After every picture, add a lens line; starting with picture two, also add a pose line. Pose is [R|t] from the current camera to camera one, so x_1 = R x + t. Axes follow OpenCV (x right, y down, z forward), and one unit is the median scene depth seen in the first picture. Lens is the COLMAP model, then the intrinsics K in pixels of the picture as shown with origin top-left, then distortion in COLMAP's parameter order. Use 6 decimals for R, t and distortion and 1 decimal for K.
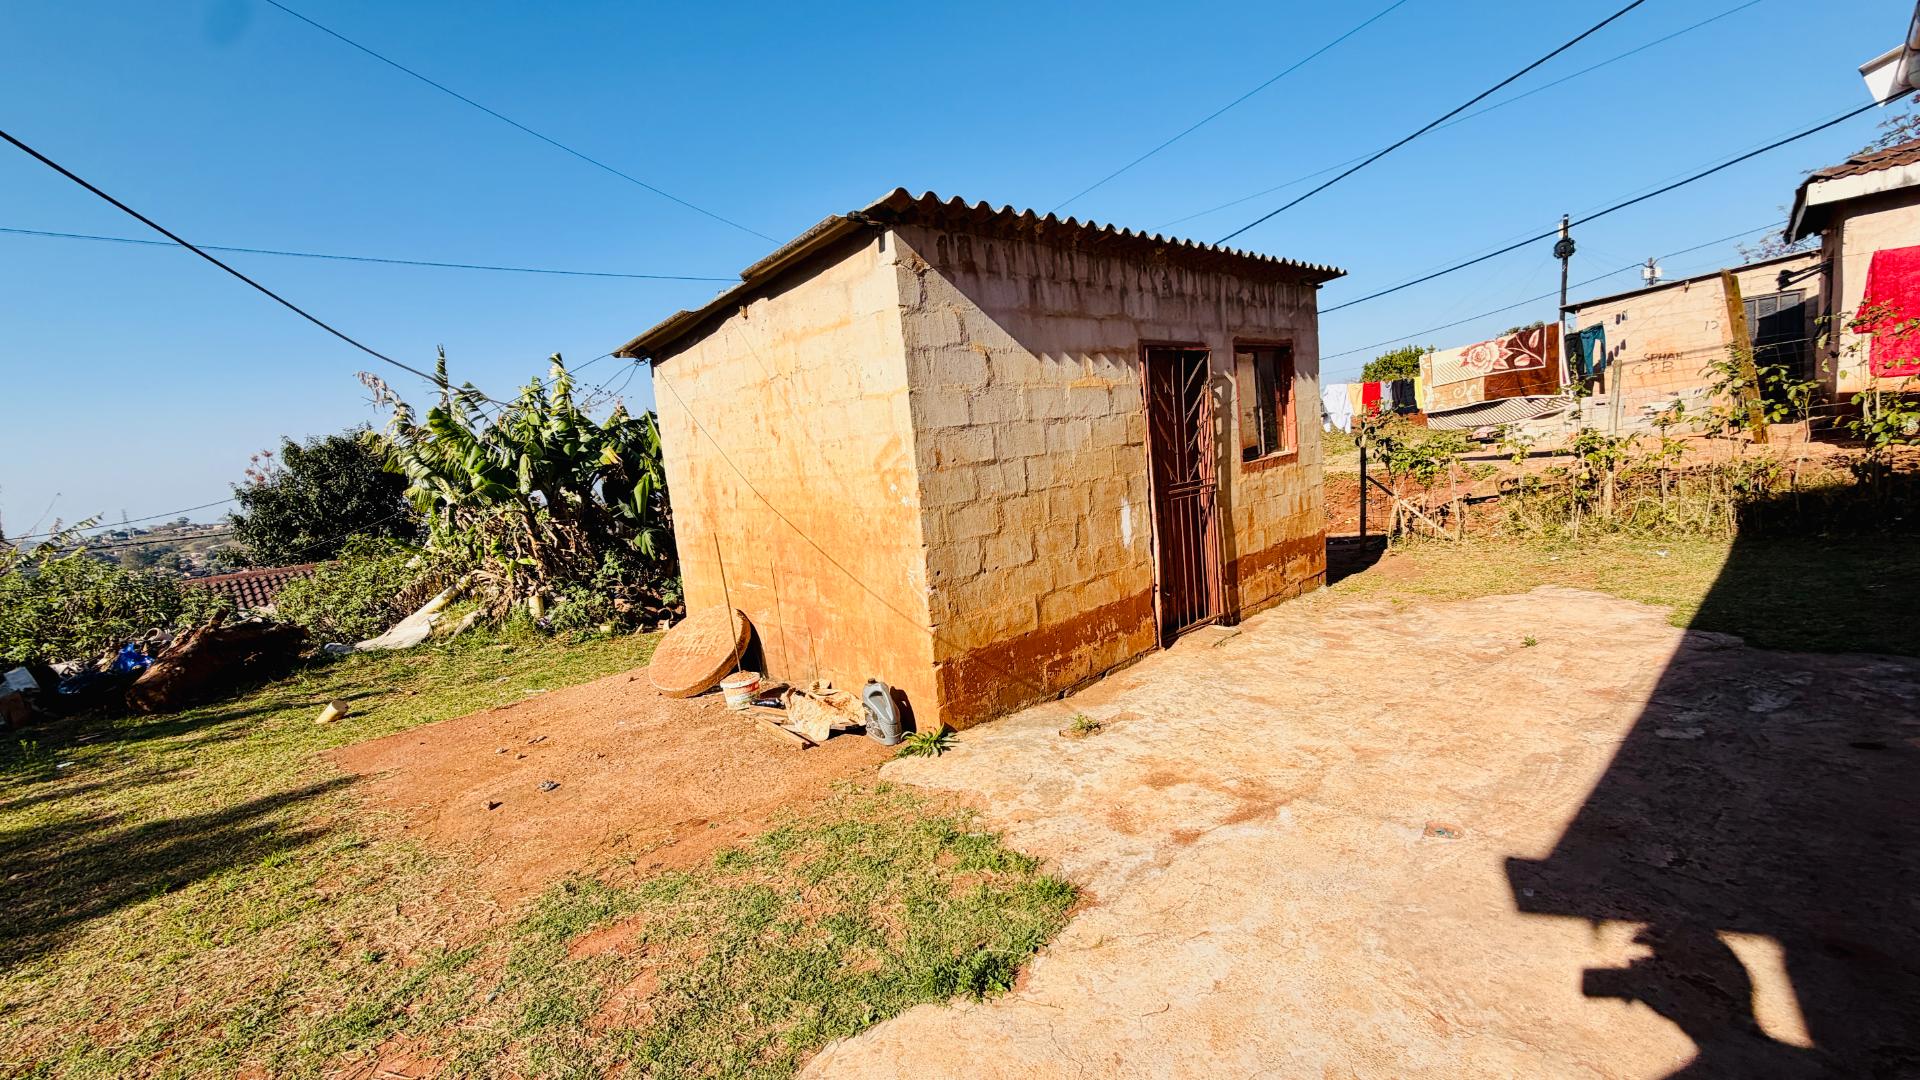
lens RADIAL K [[762.5, 0, 955.1], [0, 762.5, 542.4], [0, 0, 1]] dist [0.002926, -0.000334]
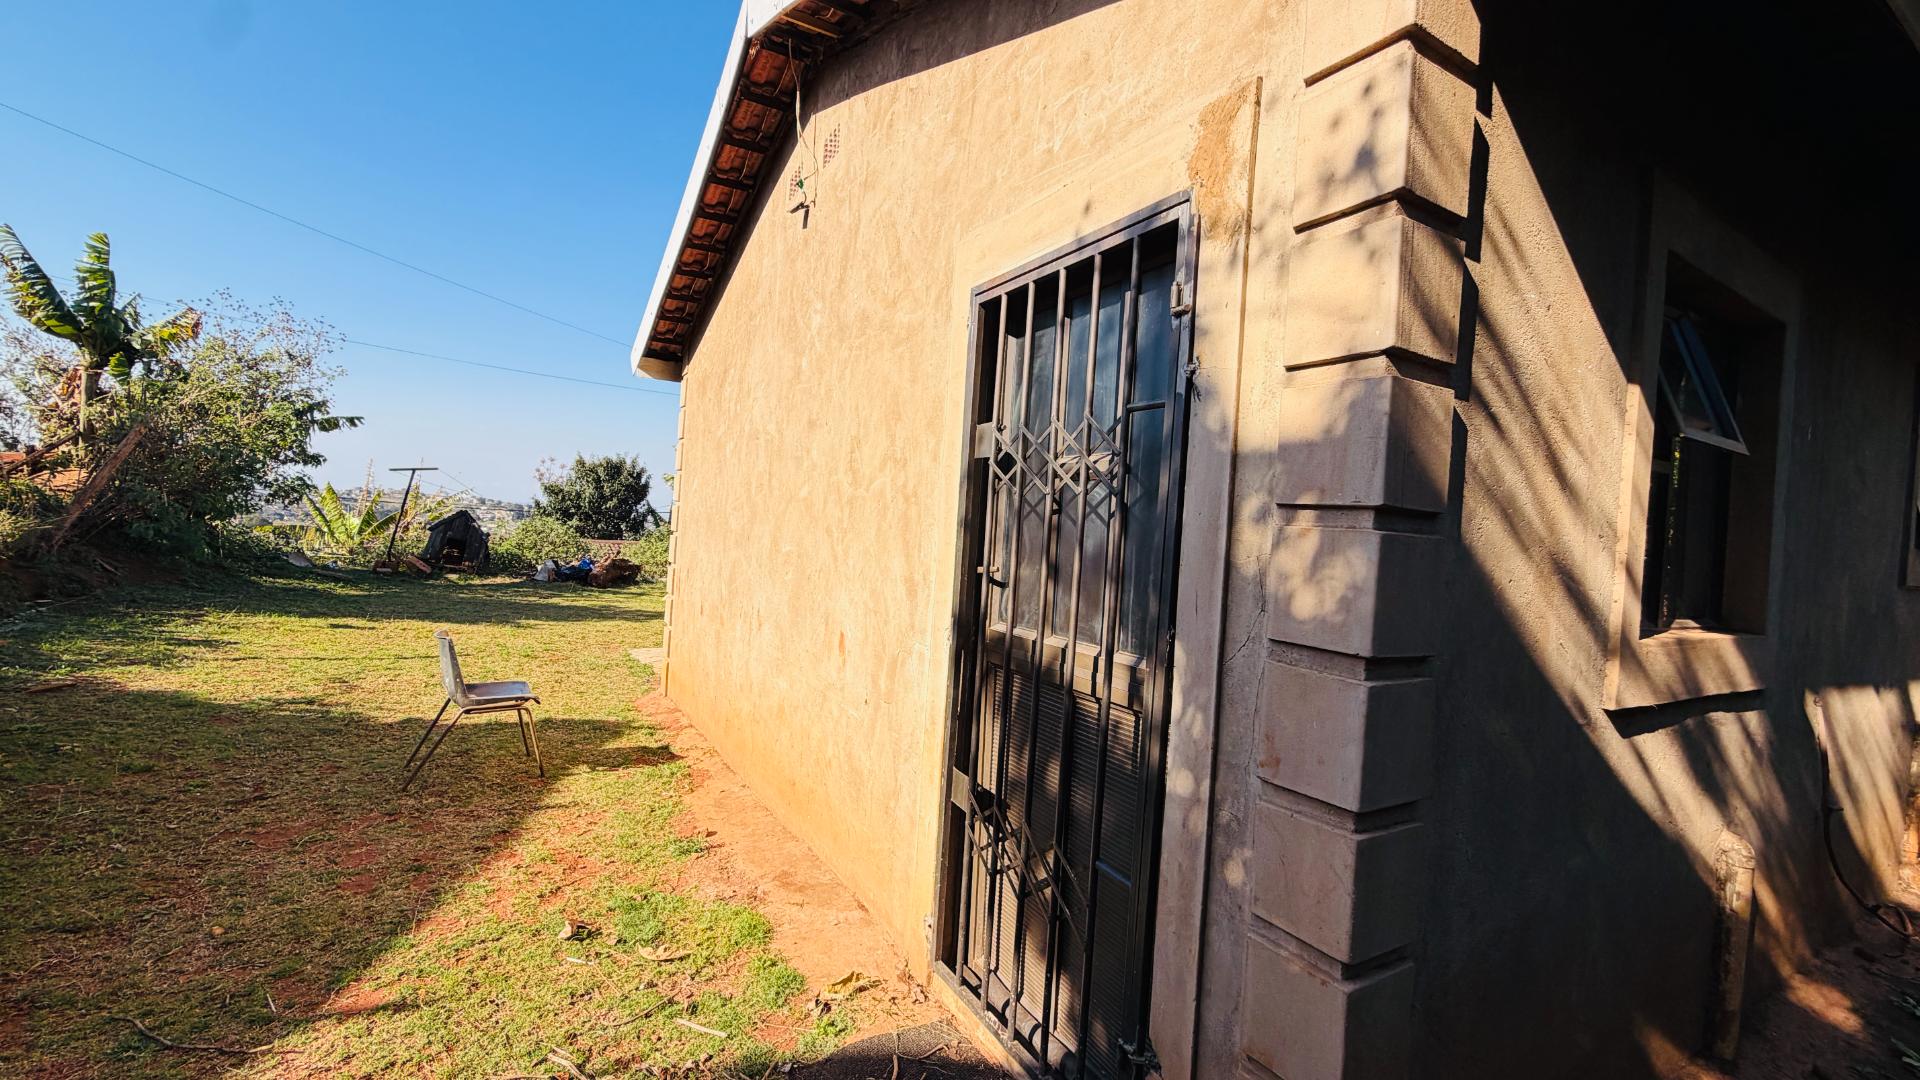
lens RADIAL K [[762.5, 0, 968.6], [0, 762.5, 540.2], [0, 0, 1]] dist [0.002926, -0.000334]
pose [[0.973705, 0.160838, -0.161337, 0.563947], [-0.176030, 0.980736, -0.084677, 0.085077], [0.144610, 0.110851, 0.983260, -1.433706]]
